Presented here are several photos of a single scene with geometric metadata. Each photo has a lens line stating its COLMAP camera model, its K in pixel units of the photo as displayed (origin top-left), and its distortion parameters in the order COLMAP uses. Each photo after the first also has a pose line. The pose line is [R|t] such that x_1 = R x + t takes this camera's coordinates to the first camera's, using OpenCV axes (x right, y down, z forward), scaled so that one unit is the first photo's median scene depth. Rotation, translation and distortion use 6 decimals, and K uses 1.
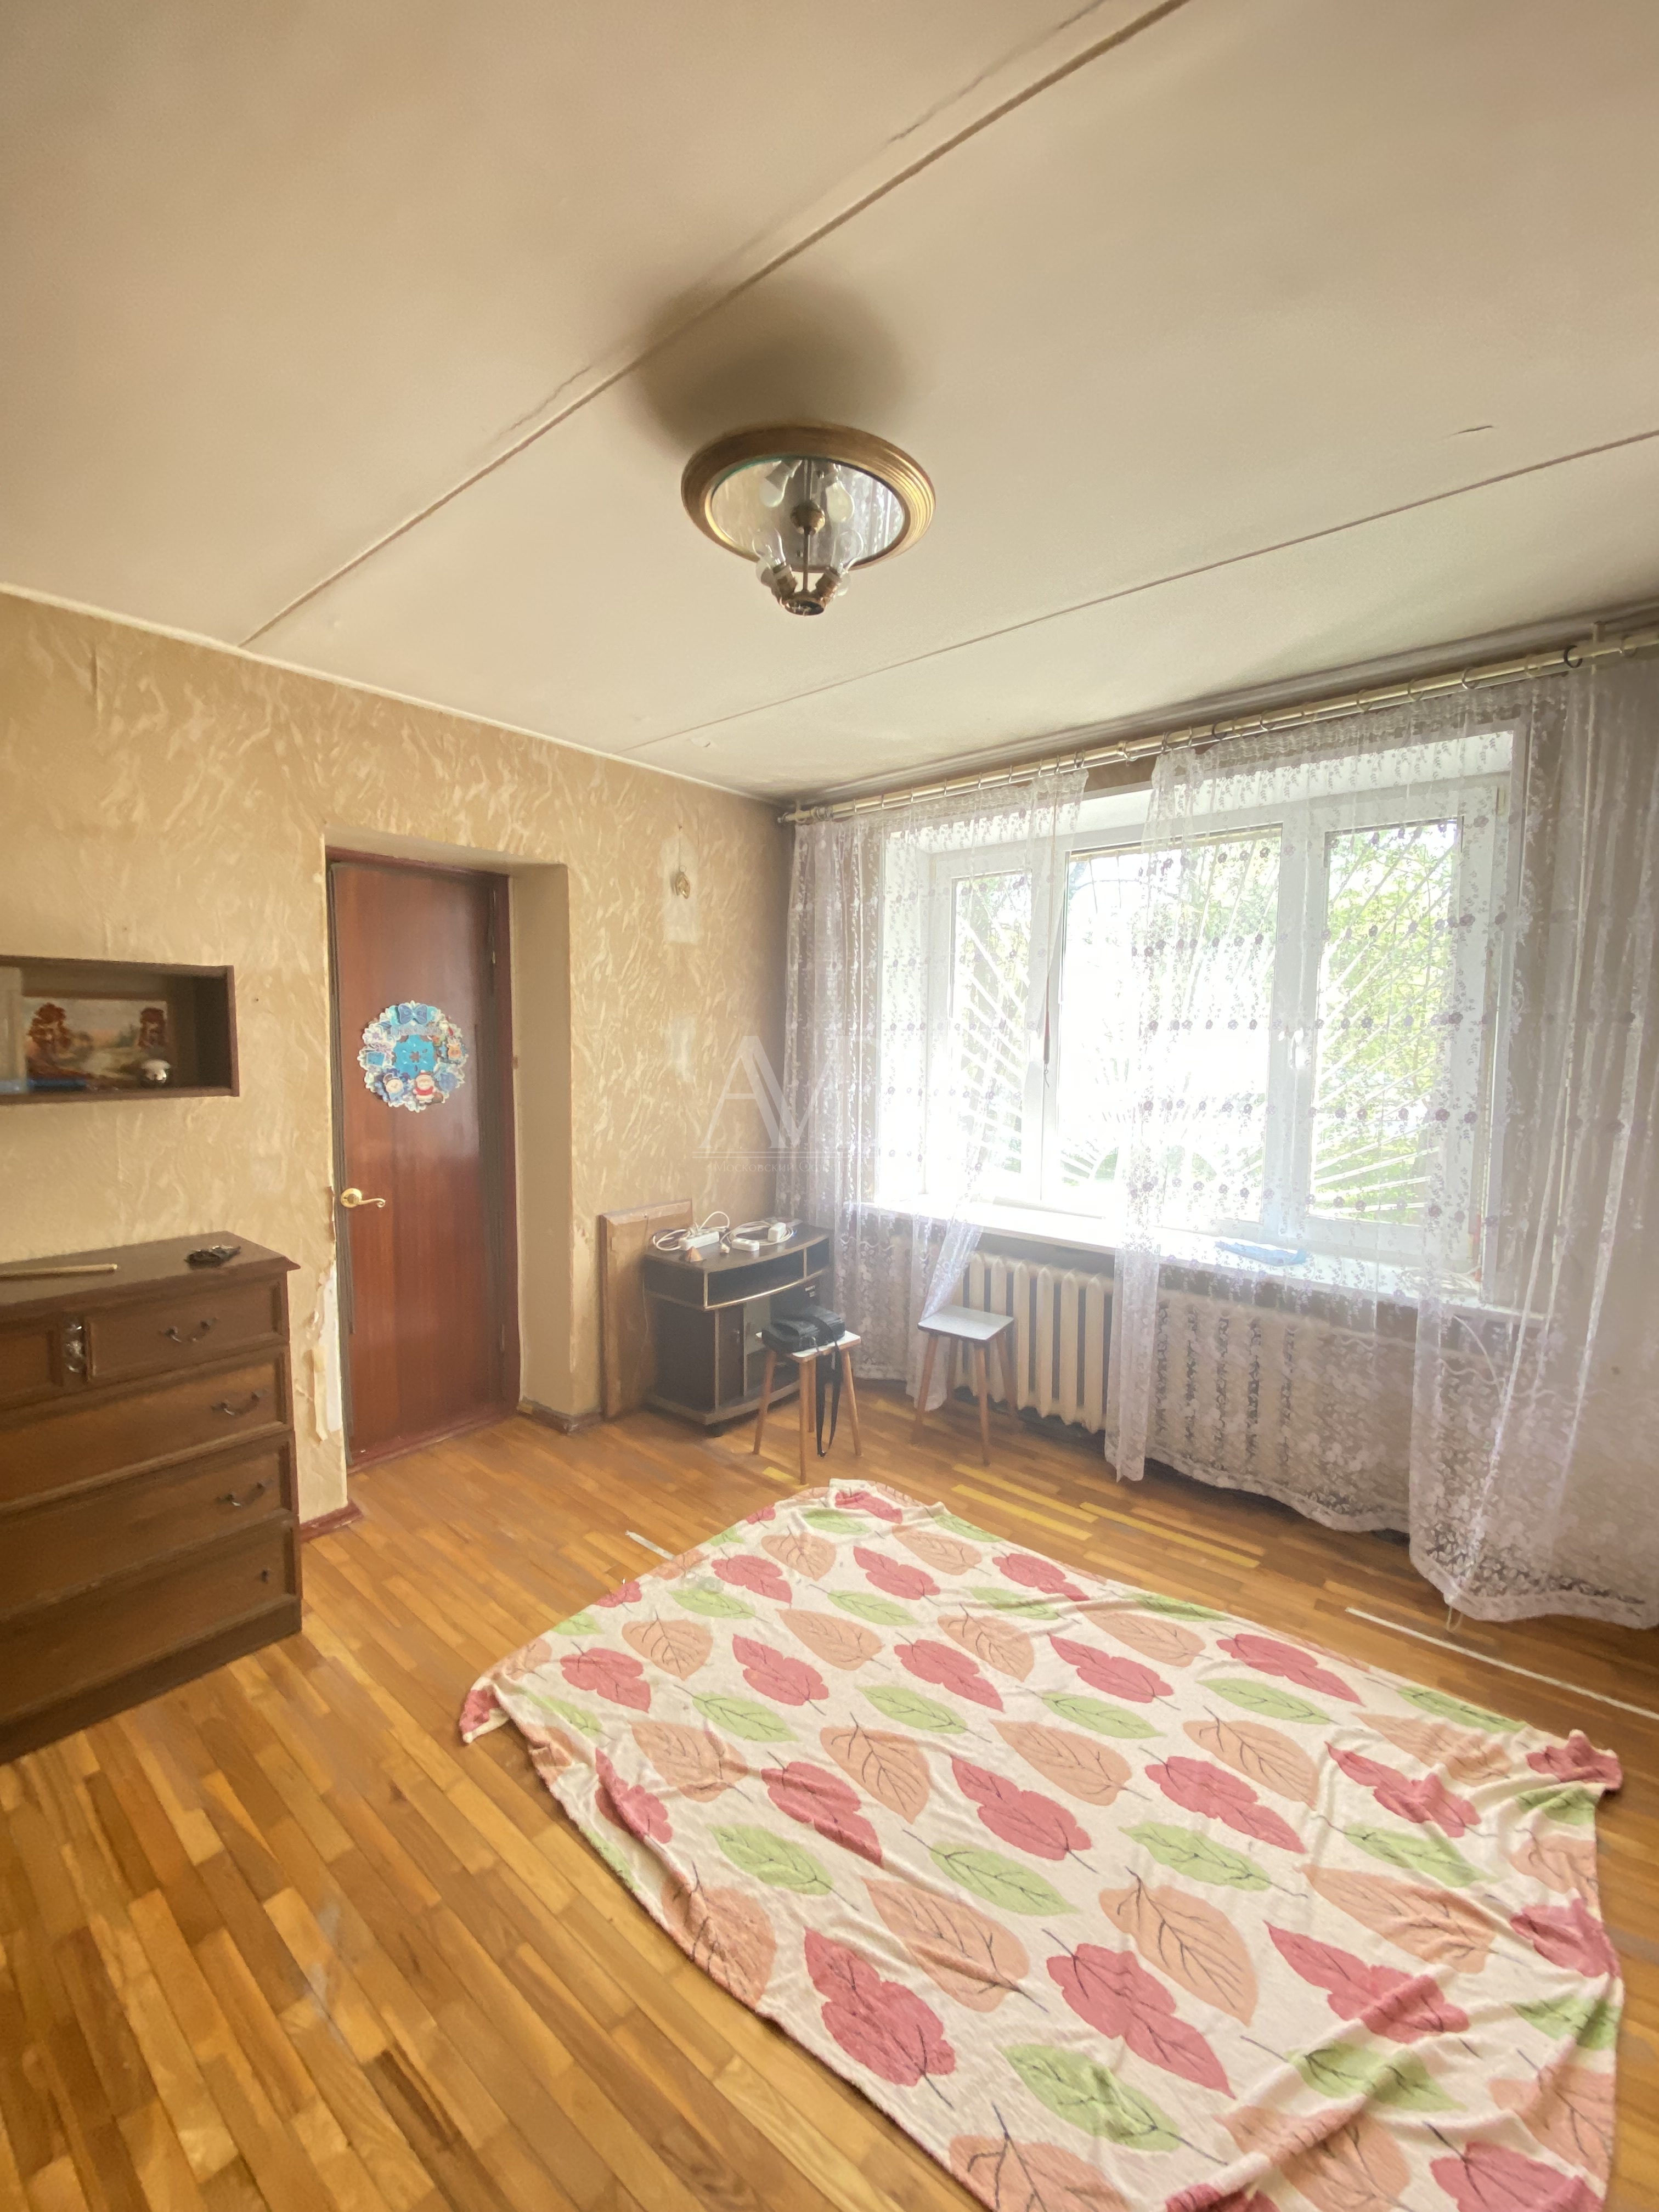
lens RADIAL K [[893.2, 0, 835.2], [0, 893.2, 1100.3], [0, 0, 1]] dist [0.011274, -0.016338]
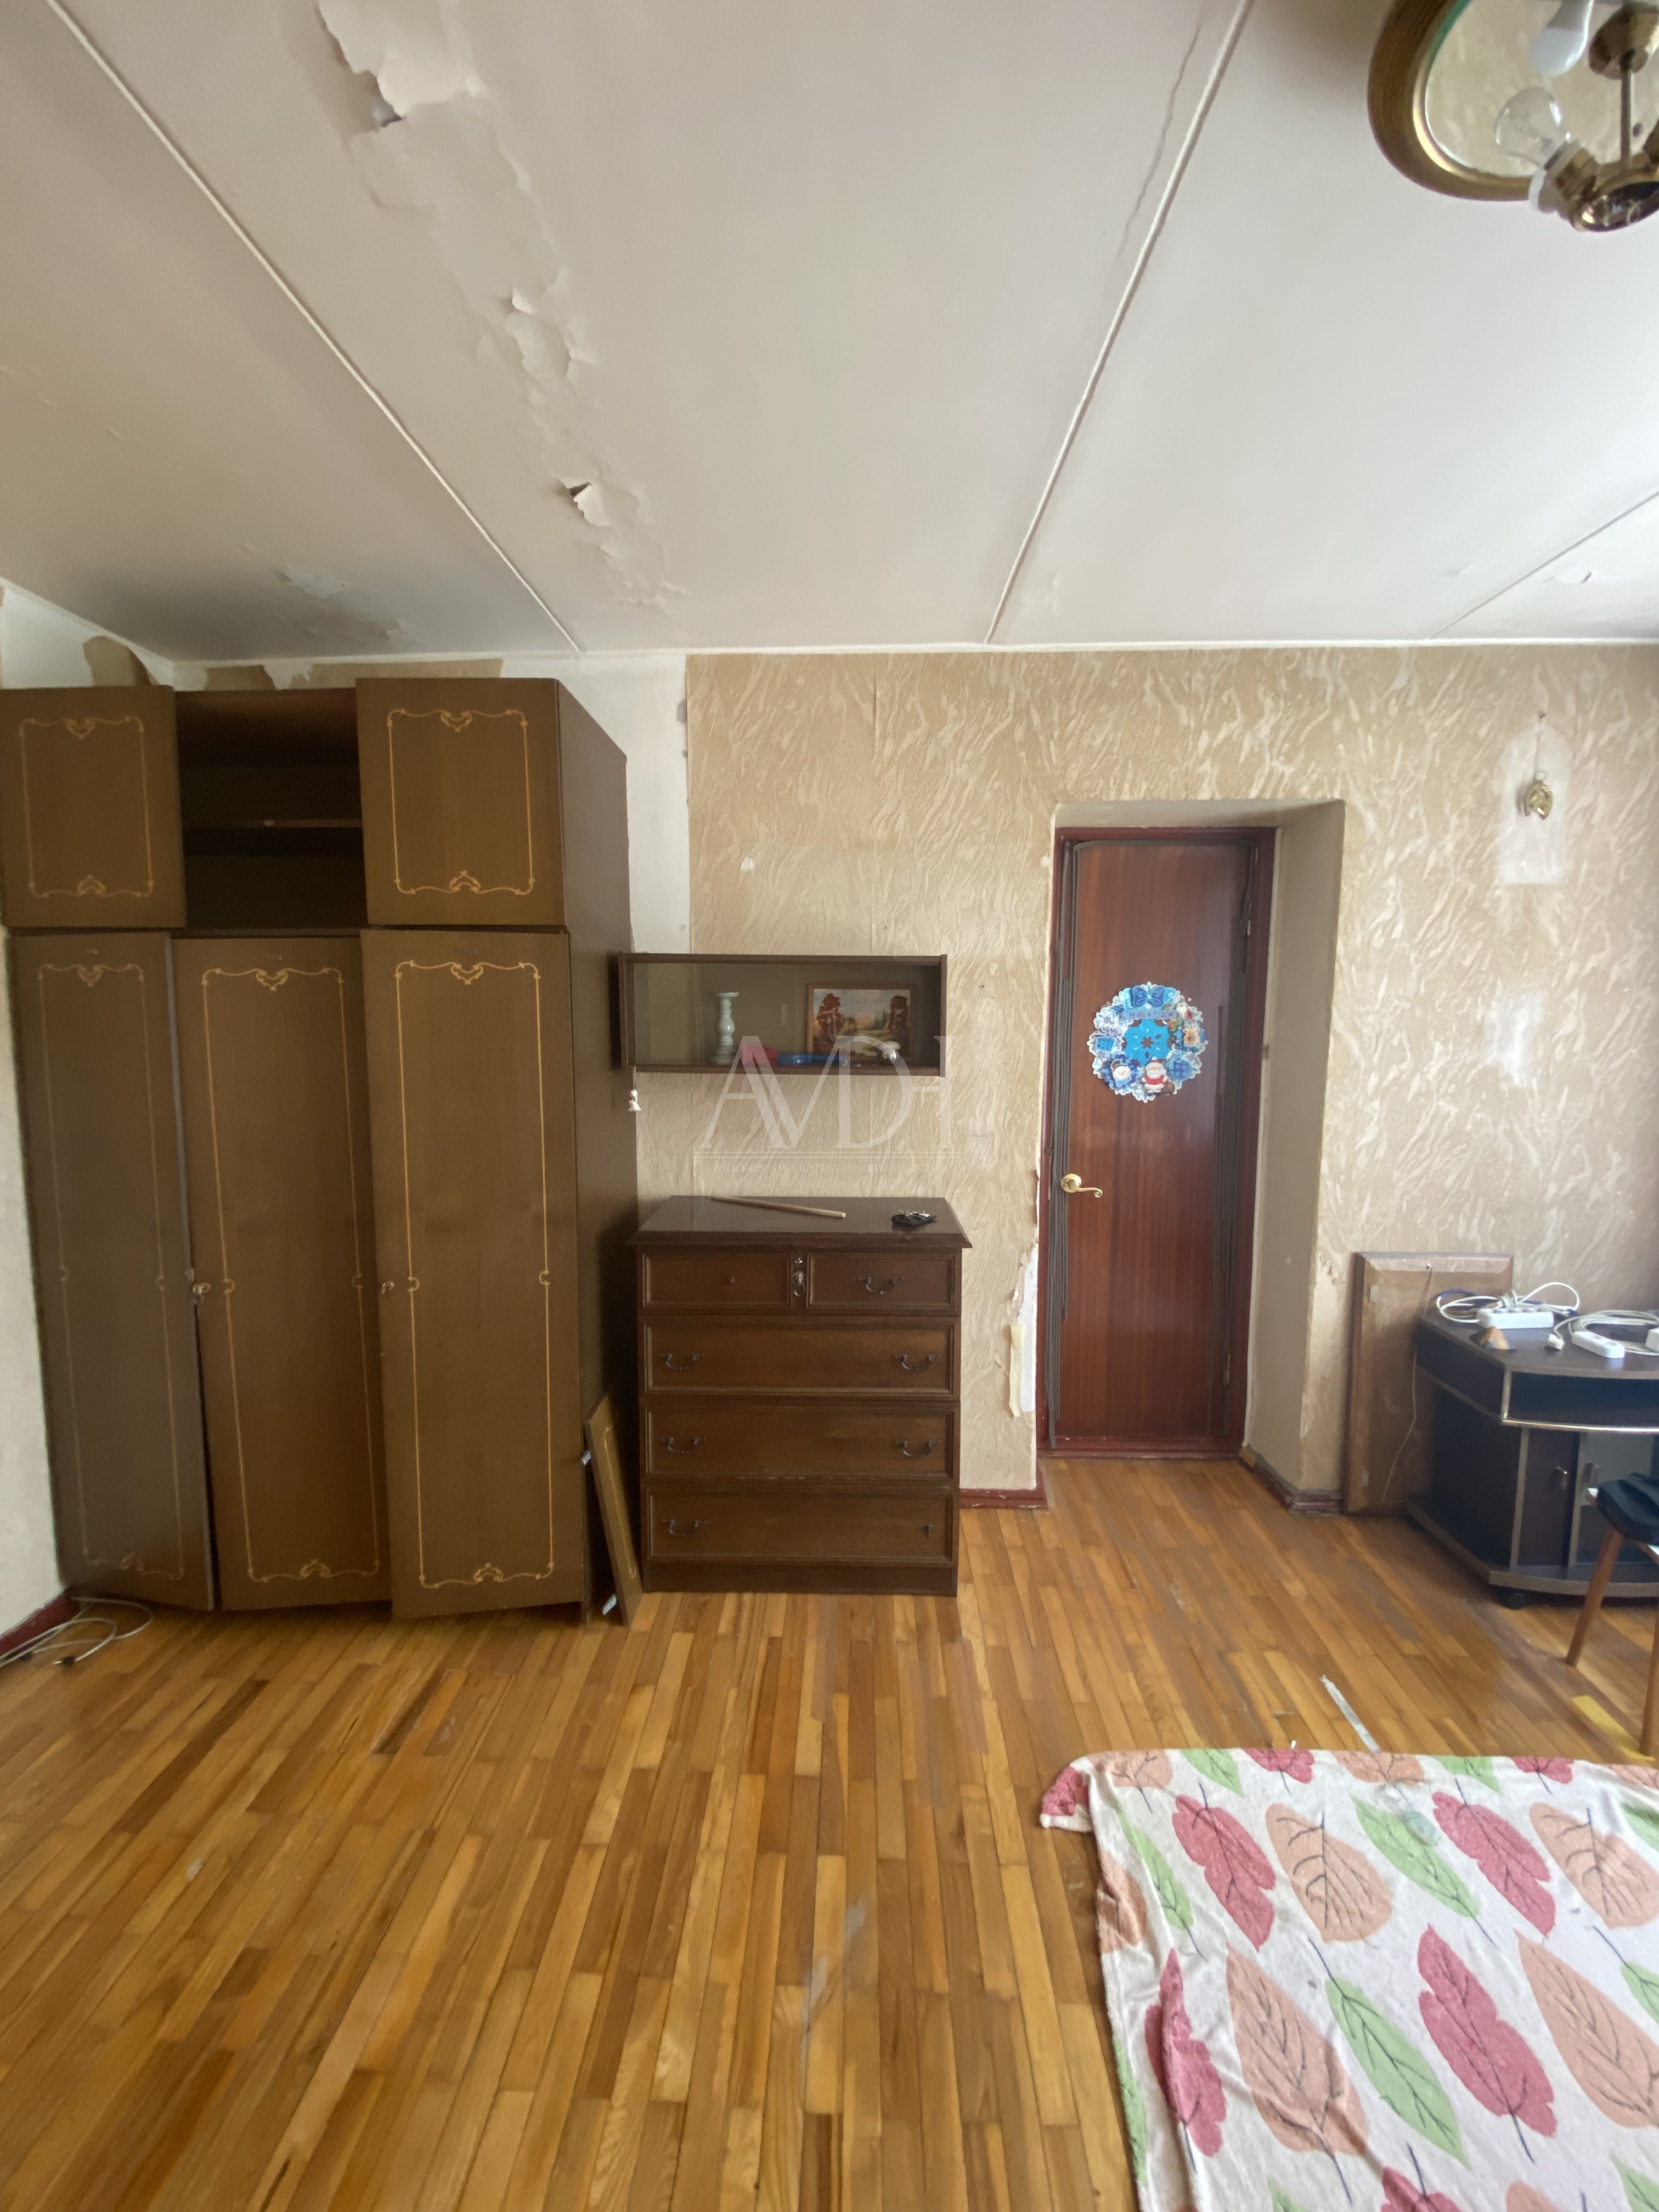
lens RADIAL K [[893.2, 0, 823.5], [0, 893.2, 1101.4], [0, 0, 1]] dist [0.011274, -0.016338]
pose [[0.611359, 0.076019, -0.787694, 0.071313], [-0.058621, 0.996991, 0.050720, -0.018480], [0.789180, 0.015167, 0.613975, 0.209034]]
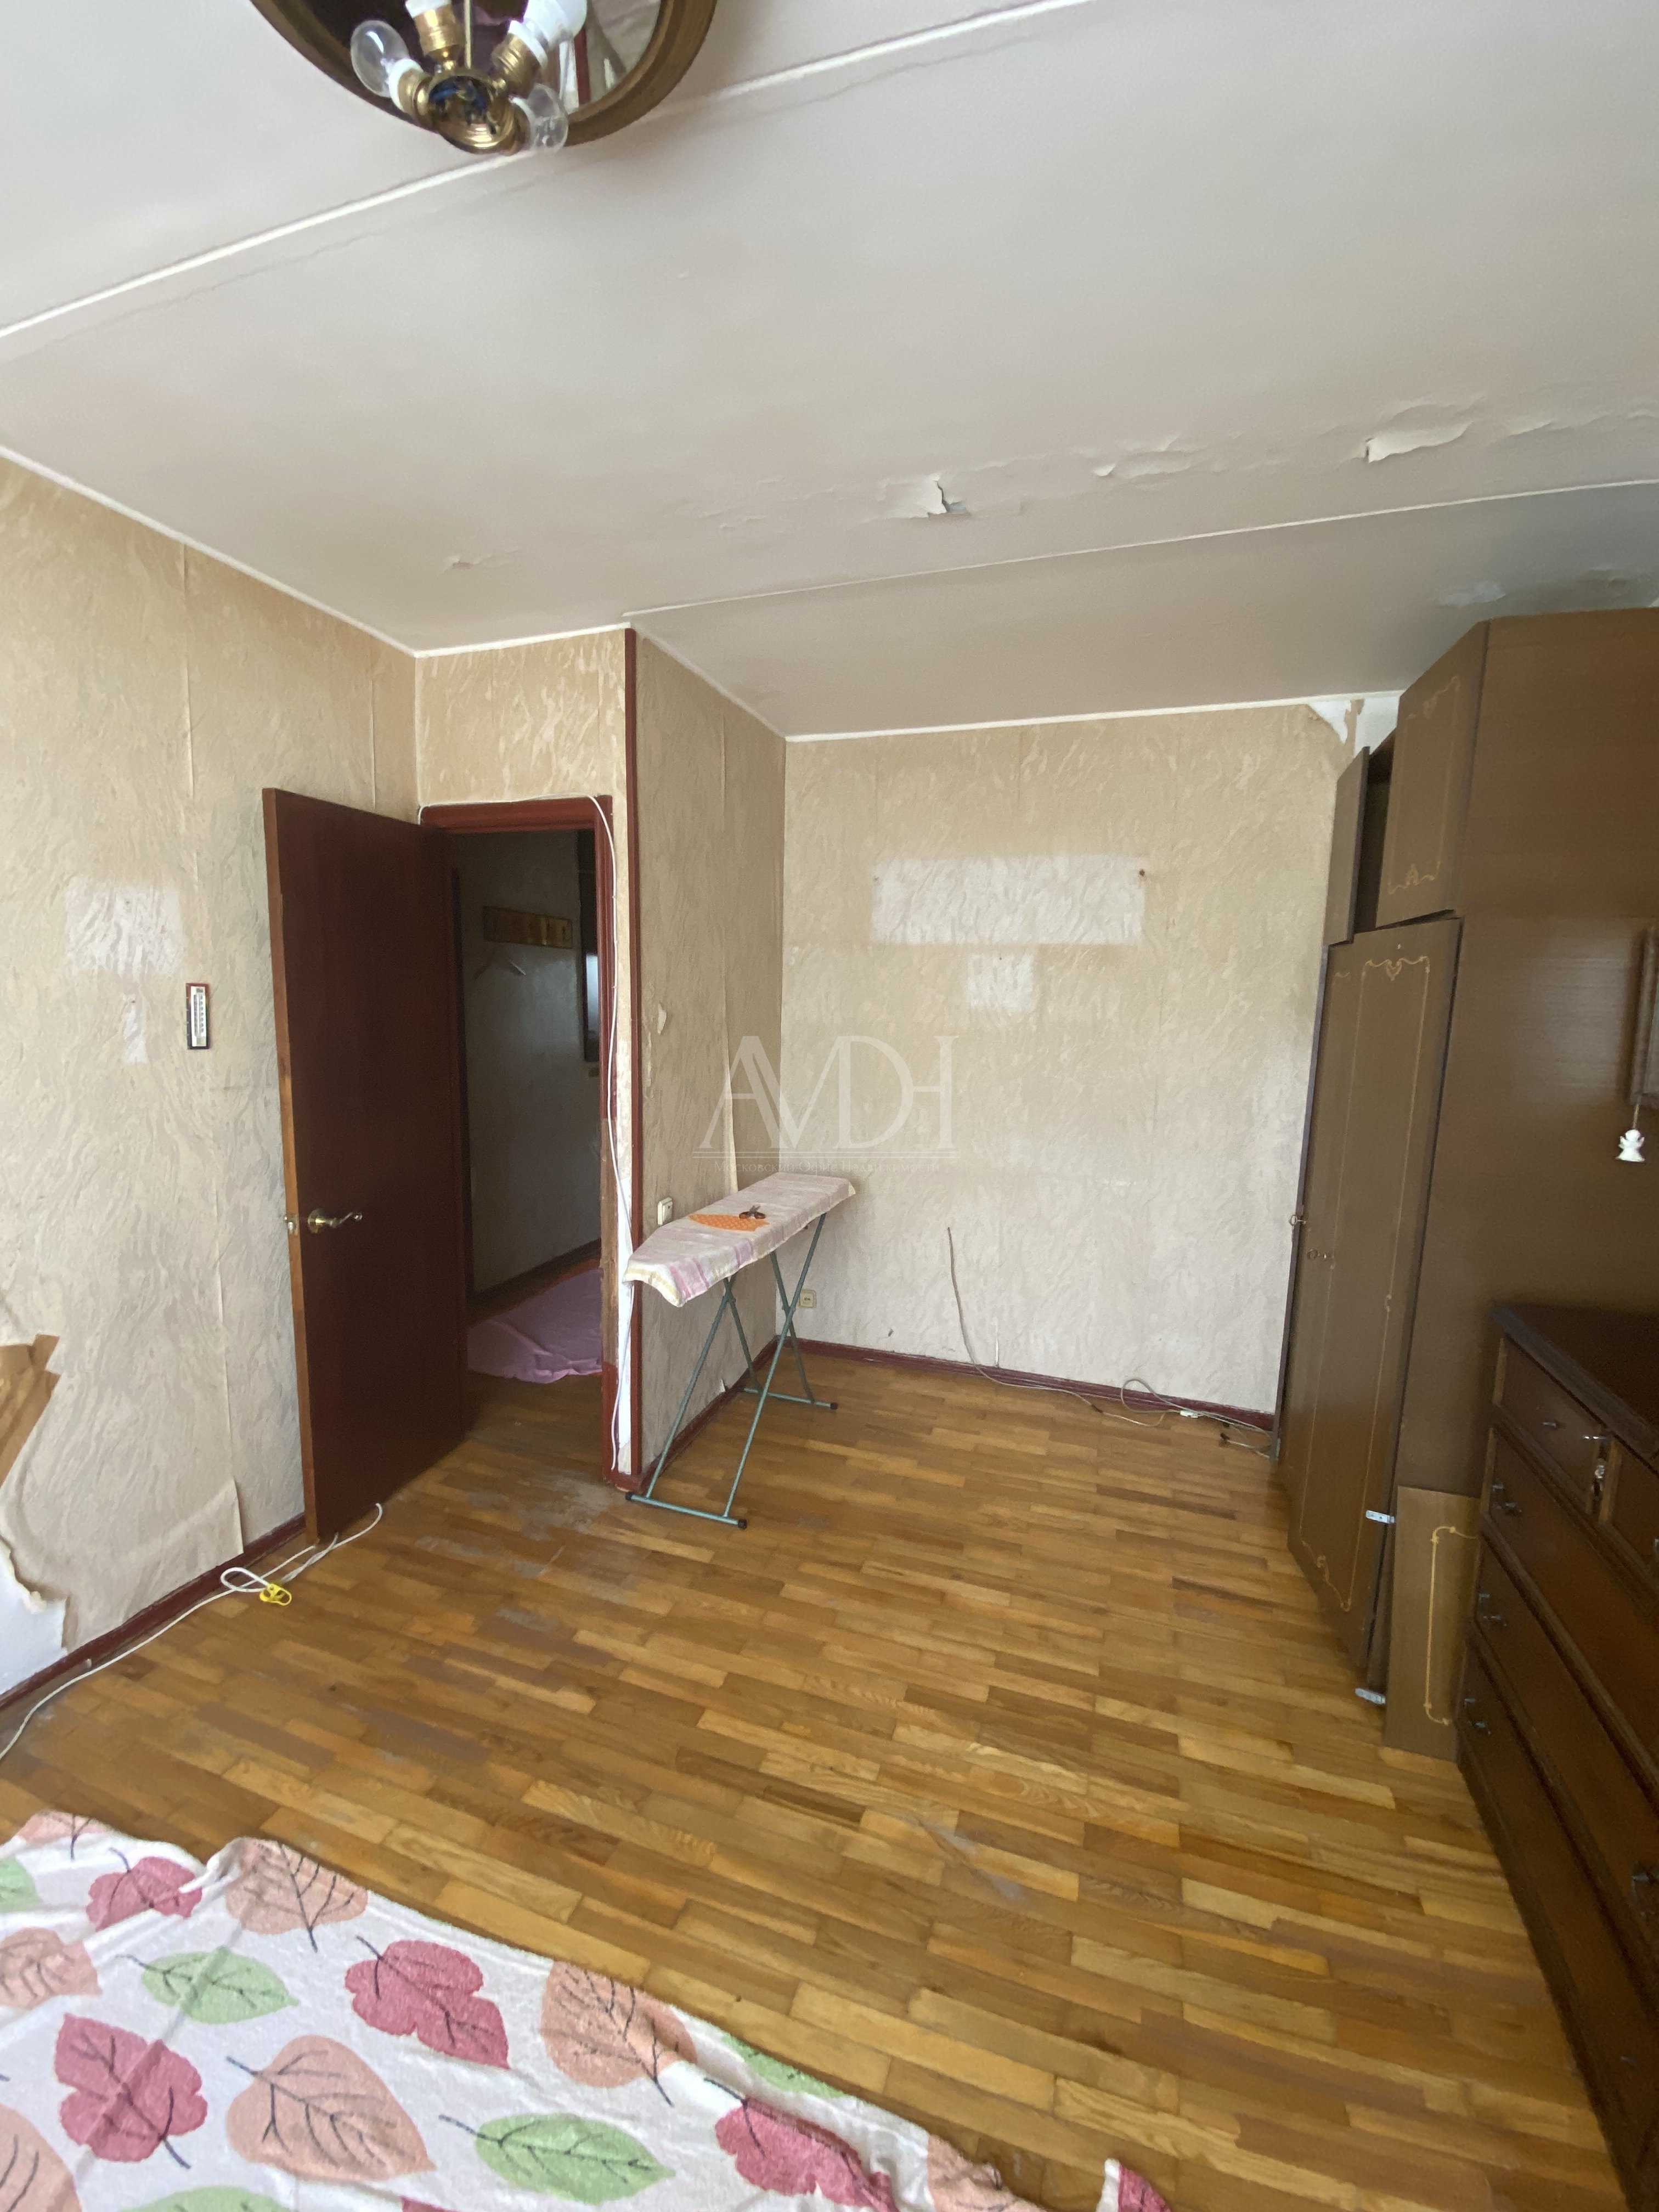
lens RADIAL K [[893.2, 0, 846.1], [0, 893.2, 1105.1], [0, 0, 1]] dist [0.011274, -0.016338]
pose [[-0.930356, 0.017360, -0.366247, -0.025000], [-0.058117, 0.979269, 0.194048, -0.082045], [0.362023, 0.201818, -0.910060, 1.004902]]
